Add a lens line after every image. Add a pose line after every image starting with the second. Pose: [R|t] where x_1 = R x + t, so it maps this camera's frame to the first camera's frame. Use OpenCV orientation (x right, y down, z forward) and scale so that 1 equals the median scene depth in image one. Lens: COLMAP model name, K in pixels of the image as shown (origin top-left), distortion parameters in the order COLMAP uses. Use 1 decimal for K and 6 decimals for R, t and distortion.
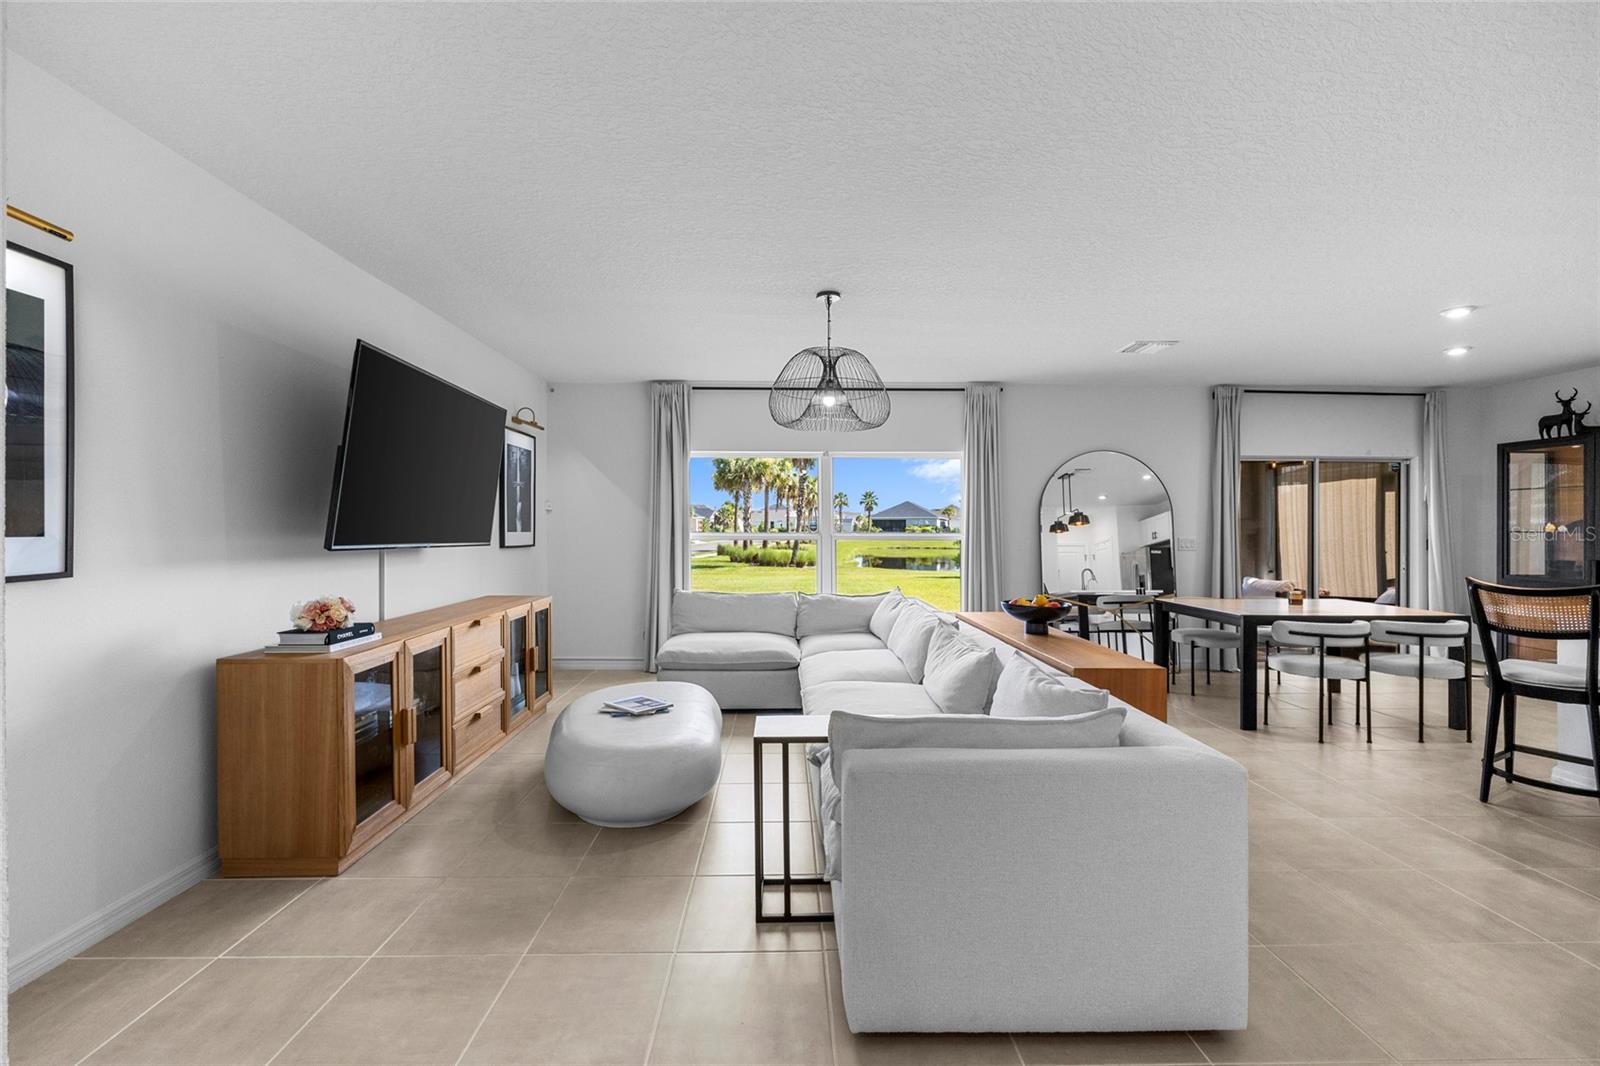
lens RADIAL K [[673.8, 0, 793.2], [0, 673.8, 532.9], [0, 0, 1]] dist [0.002772, -0.001759]
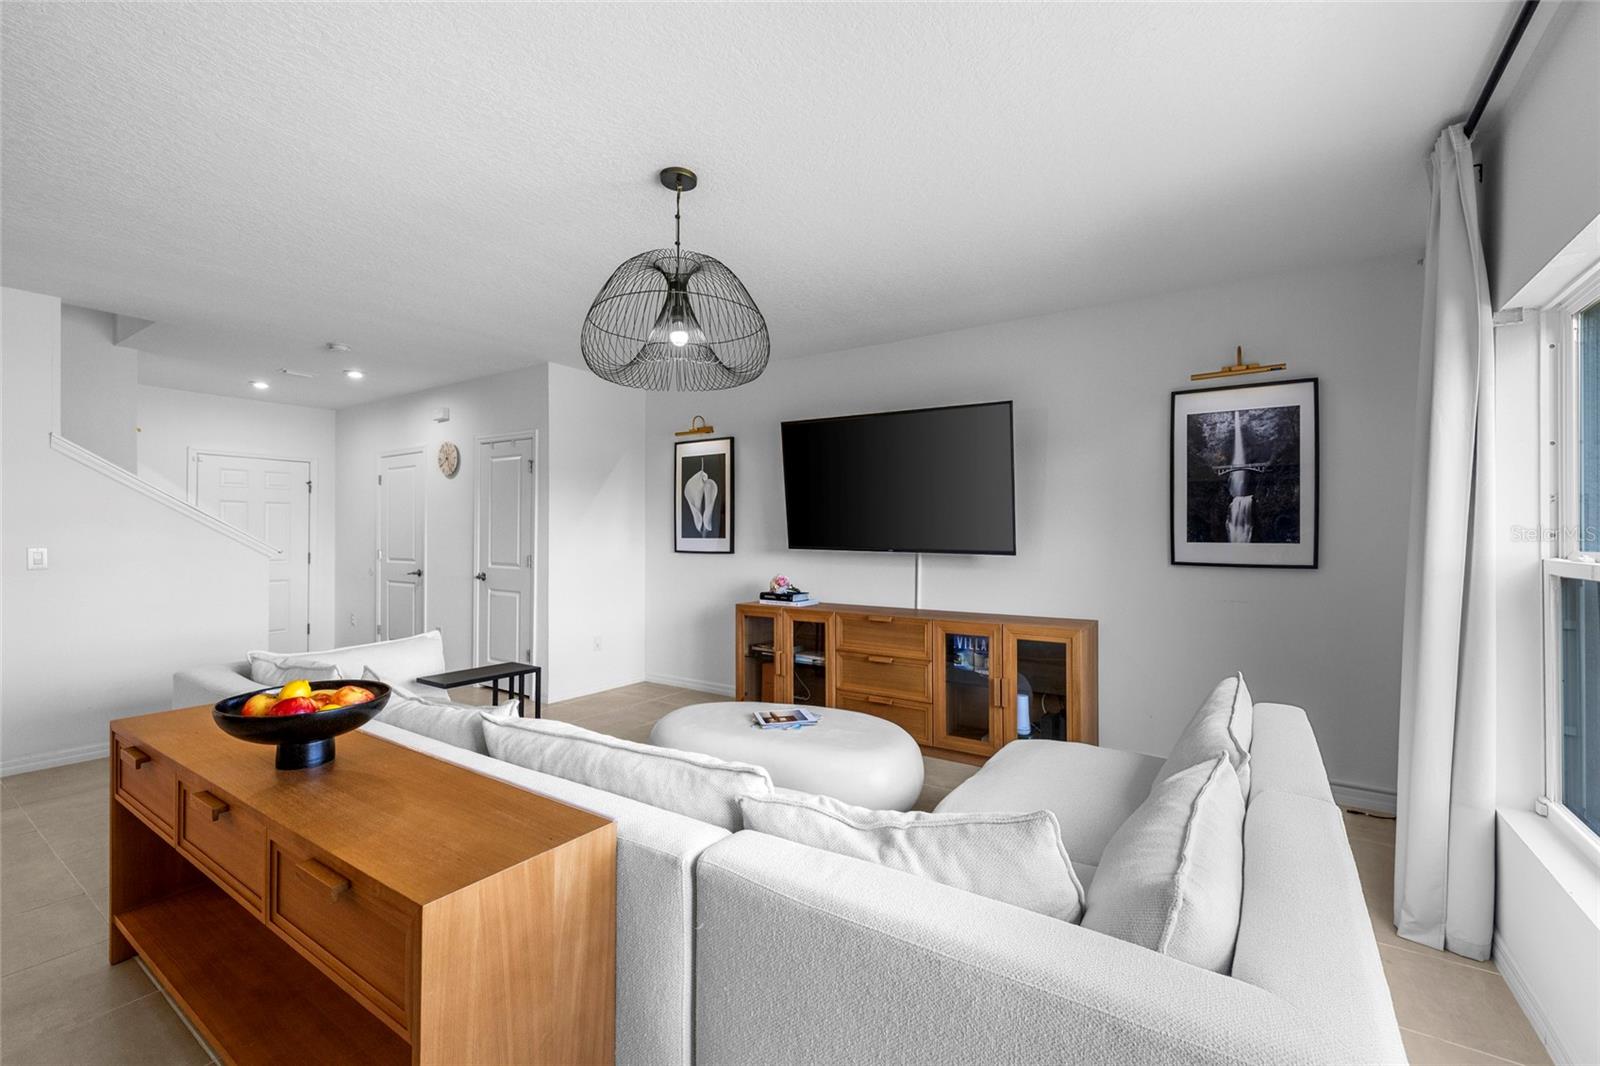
lens RADIAL K [[673.8, 0, 792.7], [0, 673.8, 523.9], [0, 0, 1]] dist [0.002772, -0.001759]
pose [[-0.584212, -0.016773, -0.811428, 0.362137], [-0.009619, 0.999859, -0.013742, -0.006635], [0.811544, -0.000223, -0.584291, 1.044513]]
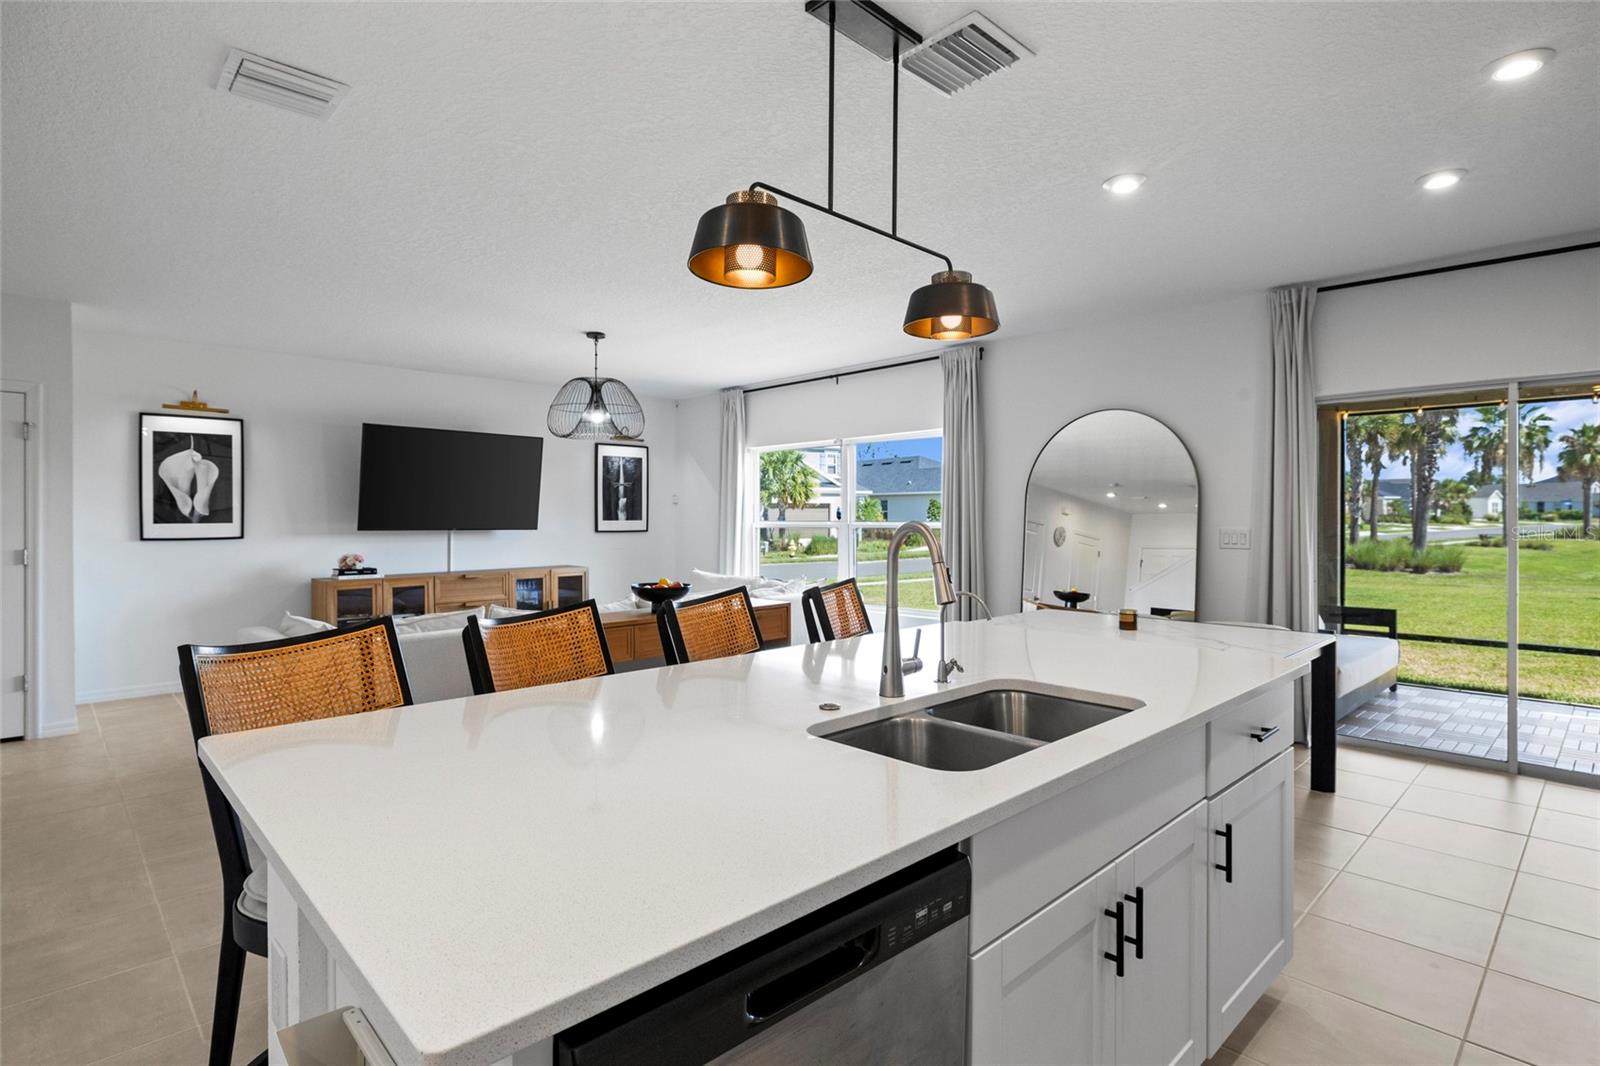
lens RADIAL K [[809.6, 0, 793.7], [0, 809.6, 520.5], [0, 0, 1]] dist [-0.009896, 0.000191]
pose [[0.674135, 0.000722, -0.738608, 1.010616], [-0.000021, 1.000000, 0.000958, -0.003016], [0.738608, -0.000631, 0.674135, 0.178268]]
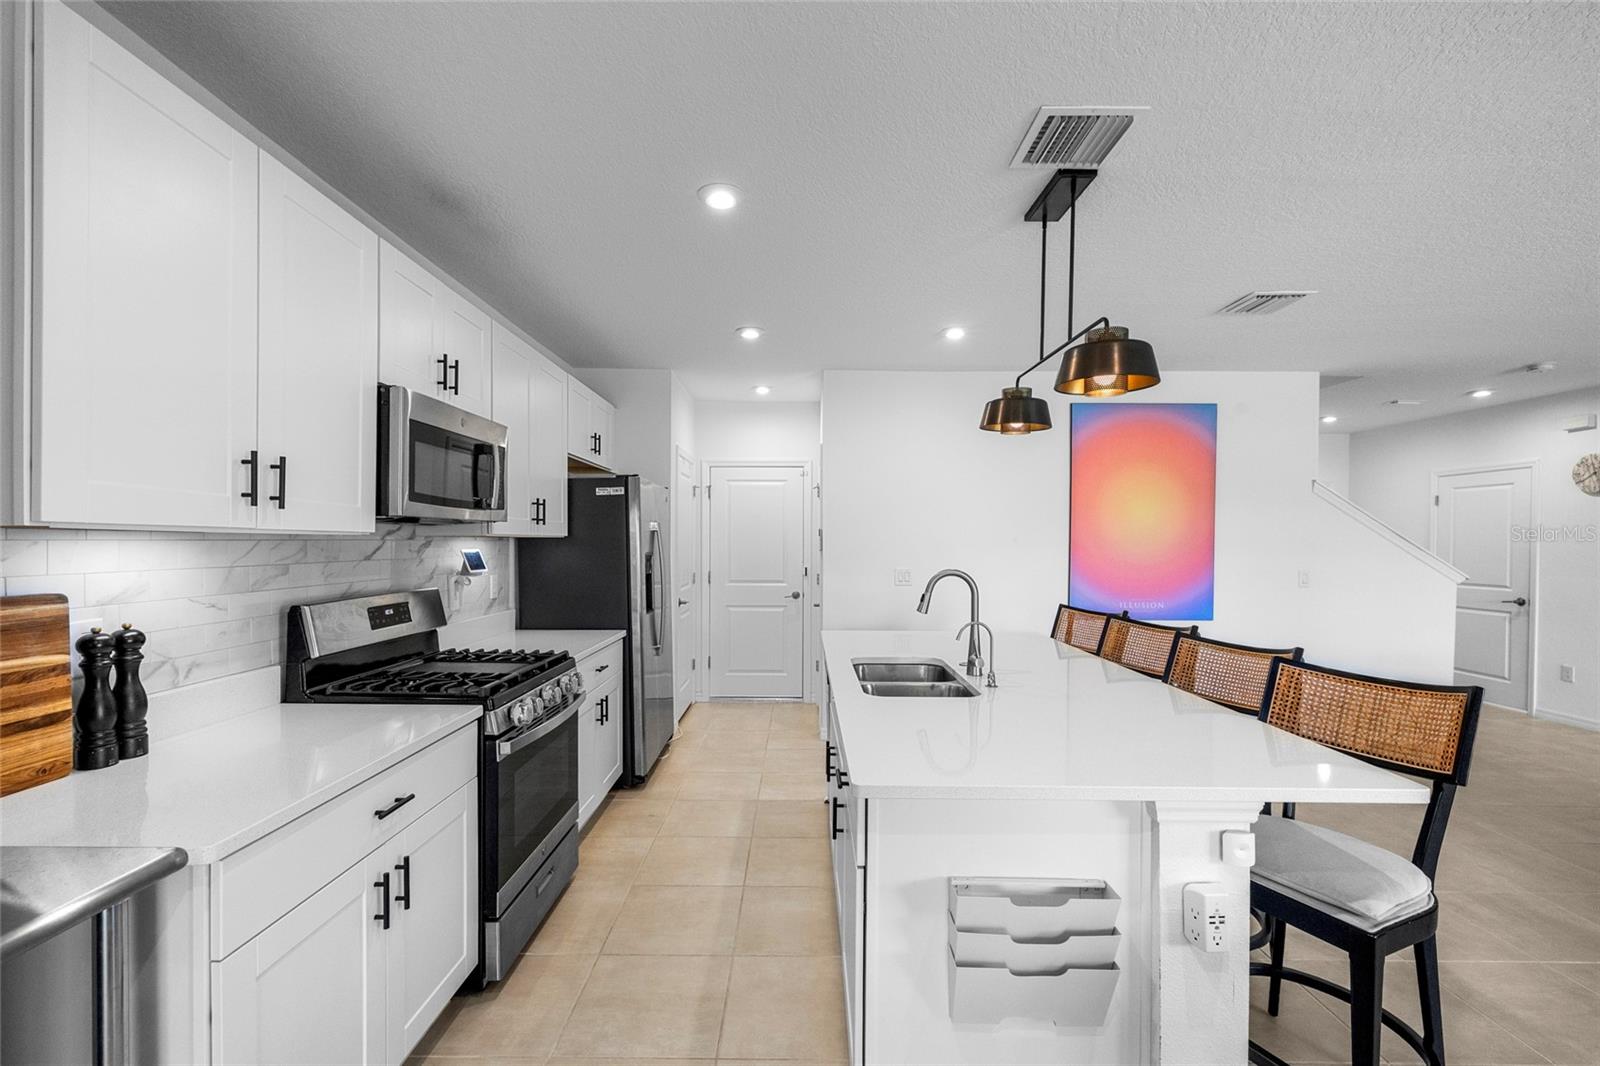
lens RADIAL K [[673.8, 0, 812.3], [0, 673.8, 552.5], [0, 0, 1]] dist [0.002772, -0.001759]
pose [[-0.999864, -0.009229, 0.013688, 0.894706], [-0.008914, 0.999698, 0.022882, -0.023570], [-0.013895, 0.022757, -0.999644, 0.905584]]
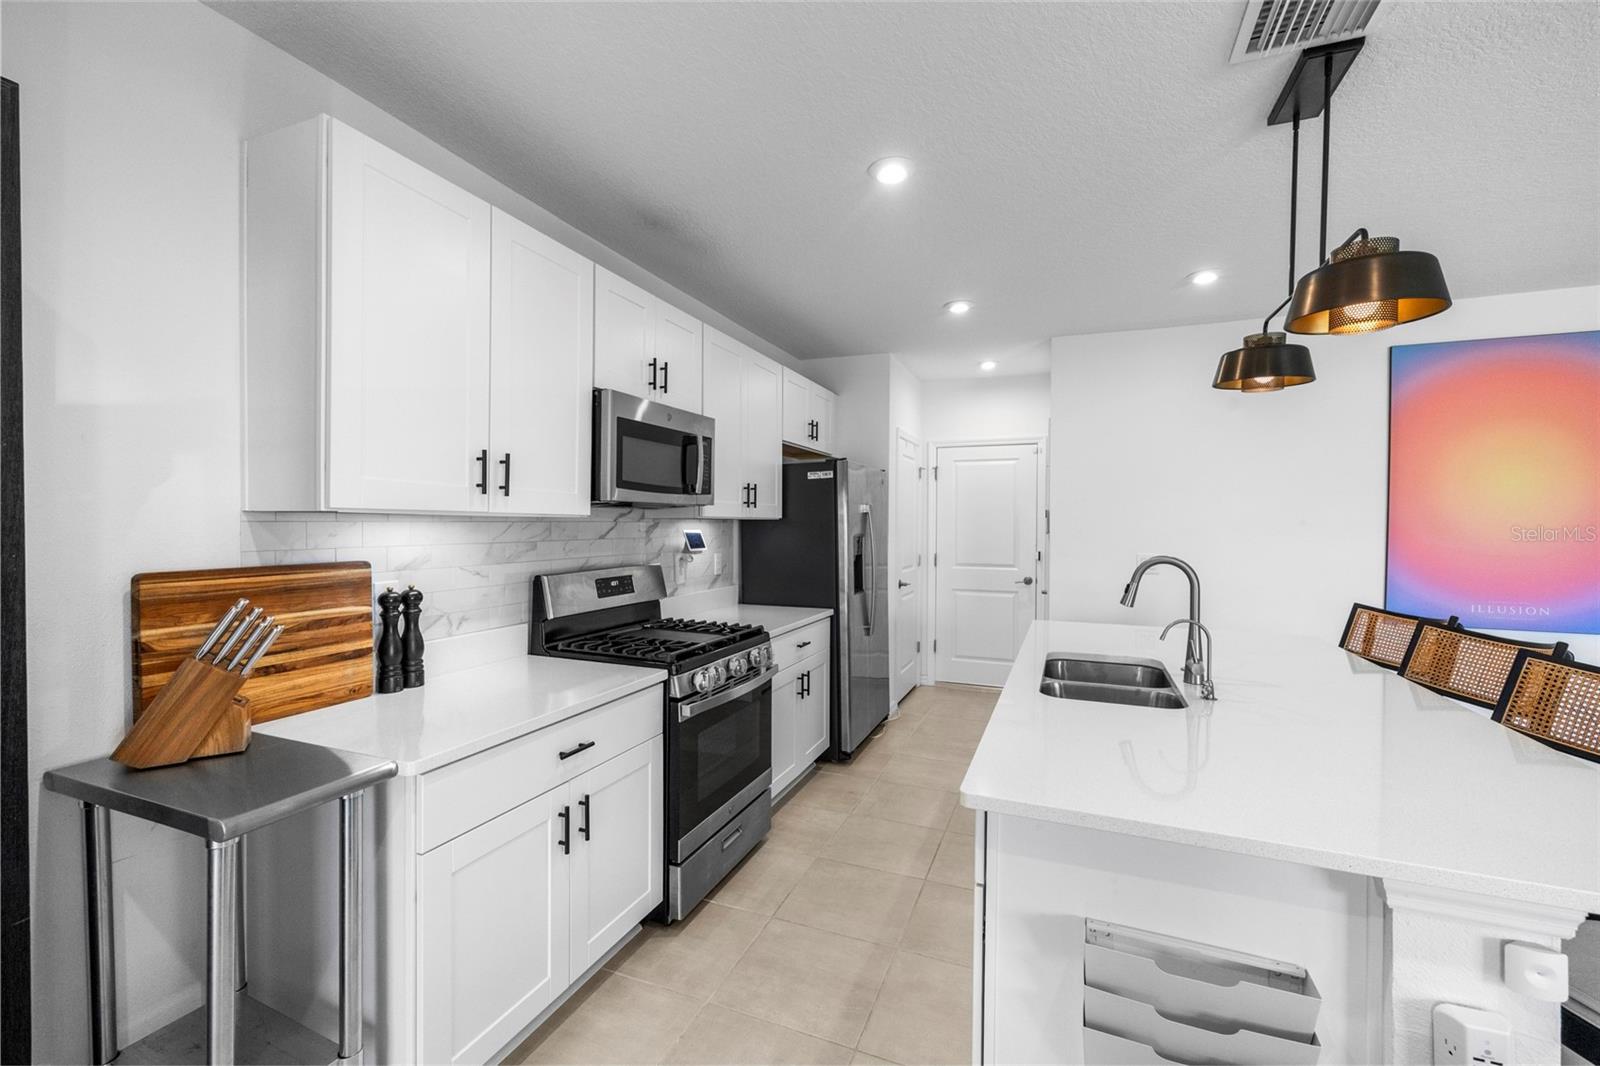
lens RADIAL K [[673.8, 0, 809.4], [0, 673.8, 534.6], [0, 0, 1]] dist [0.002772, -0.001759]
pose [[-0.918701, -0.016467, 0.394611, 0.837718], [-0.006757, 0.999640, 0.025984, -0.023711], [-0.394897, 0.021205, -0.918481, 0.881915]]
